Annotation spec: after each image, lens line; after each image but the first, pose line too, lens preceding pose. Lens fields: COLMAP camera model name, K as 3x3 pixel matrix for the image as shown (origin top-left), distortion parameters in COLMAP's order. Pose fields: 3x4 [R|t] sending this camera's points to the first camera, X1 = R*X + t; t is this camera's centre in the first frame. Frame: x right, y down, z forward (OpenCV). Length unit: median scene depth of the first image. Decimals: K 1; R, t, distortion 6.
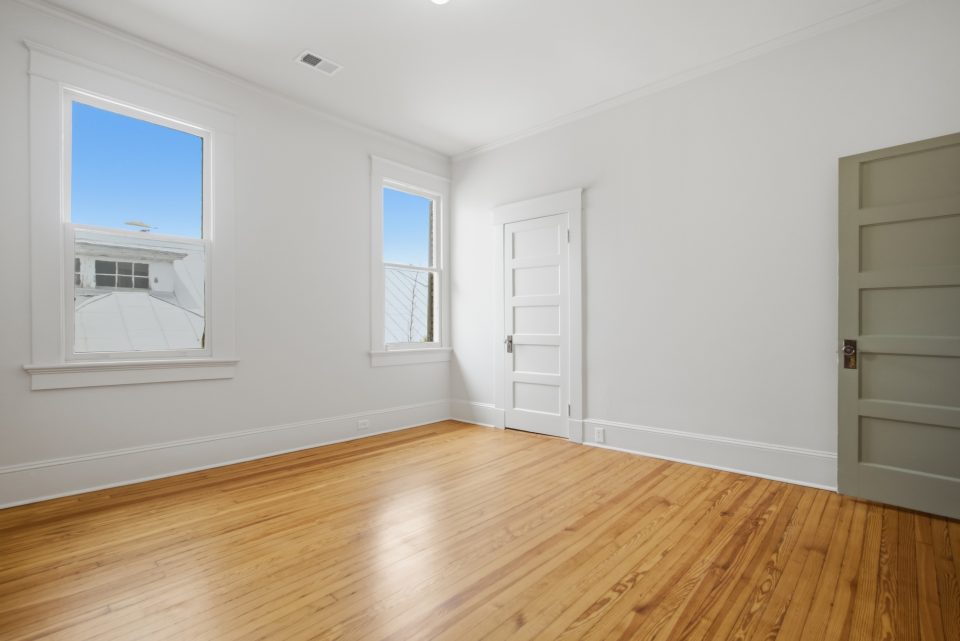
lens RADIAL K [[455.7, 0, 475.7], [0, 455.7, 316.9], [0, 0, 1]] dist [-0.000861, 0.000817]
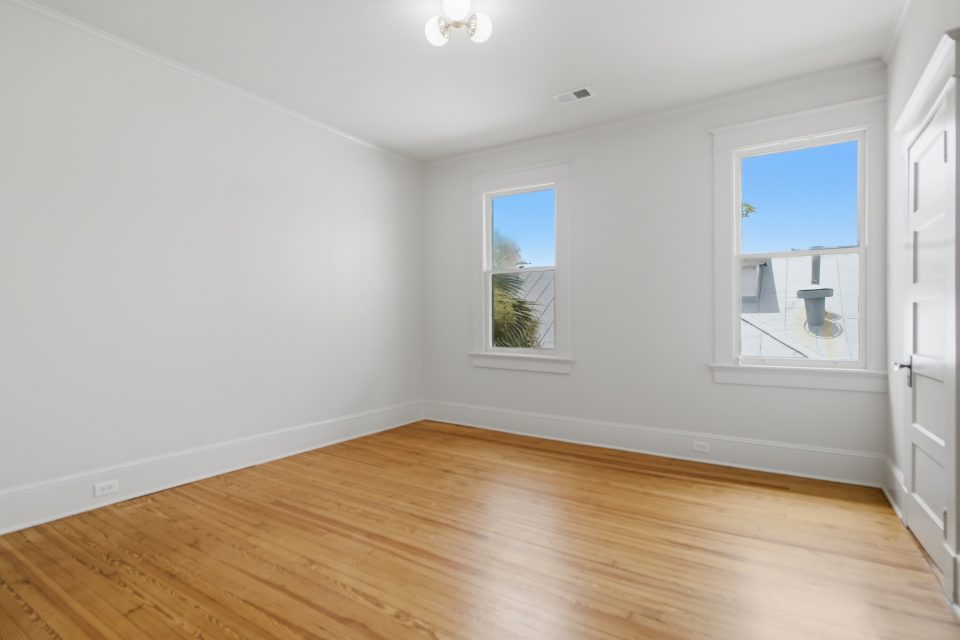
lens RADIAL K [[458.3, 0, 466.6], [0, 458.3, 328.7], [0, 0, 1]] dist [-0.016090, 0.000832]
pose [[0.164809, -0.000353, -0.986325, 0.522744], [0.008998, 0.999959, 0.001146, 0.005273], [0.986284, -0.009063, 0.164806, 0.411060]]
